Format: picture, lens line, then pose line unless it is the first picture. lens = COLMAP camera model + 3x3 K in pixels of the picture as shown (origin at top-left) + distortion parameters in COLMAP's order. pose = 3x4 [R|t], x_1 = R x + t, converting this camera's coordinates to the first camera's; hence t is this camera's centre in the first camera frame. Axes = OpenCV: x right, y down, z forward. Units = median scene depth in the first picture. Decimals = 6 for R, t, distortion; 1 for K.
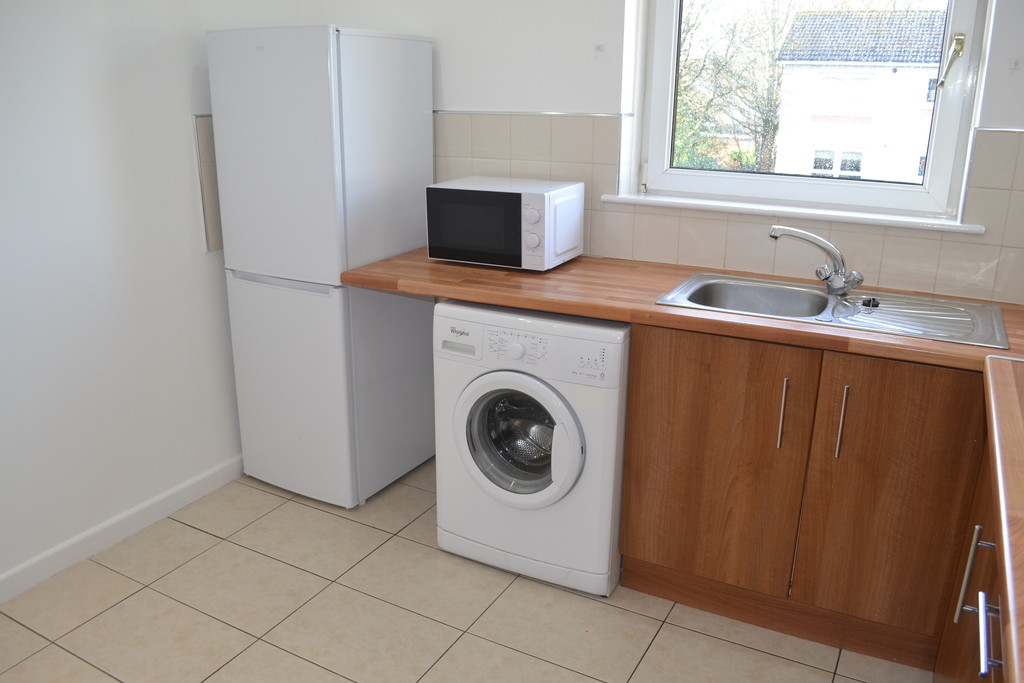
lens RADIAL K [[813.8, 0, 506.9], [0, 813.8, 358.0], [0, 0, 1]] dist [-0.072036, -0.001063]
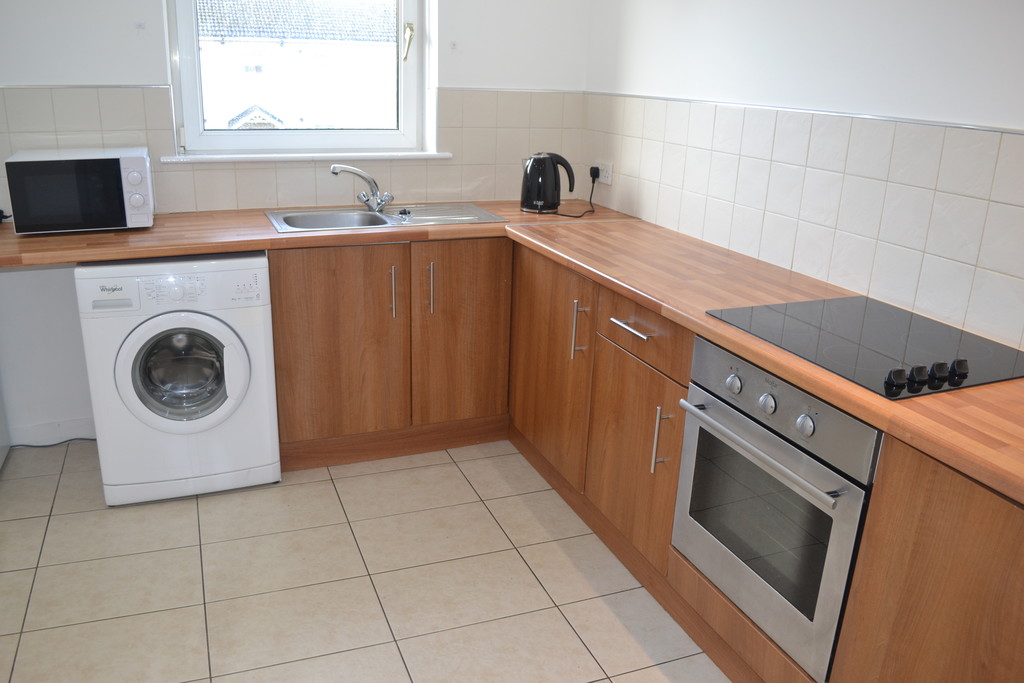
lens RADIAL K [[813.8, 0, 509.6], [0, 813.8, 341.7], [0, 0, 1]] dist [-0.072036, -0.001063]
pose [[0.643671, -0.229834, 0.729976, -0.521878], [0.217397, 0.969457, 0.113541, 0.031212], [-0.733776, 0.085611, 0.673976, -0.094666]]
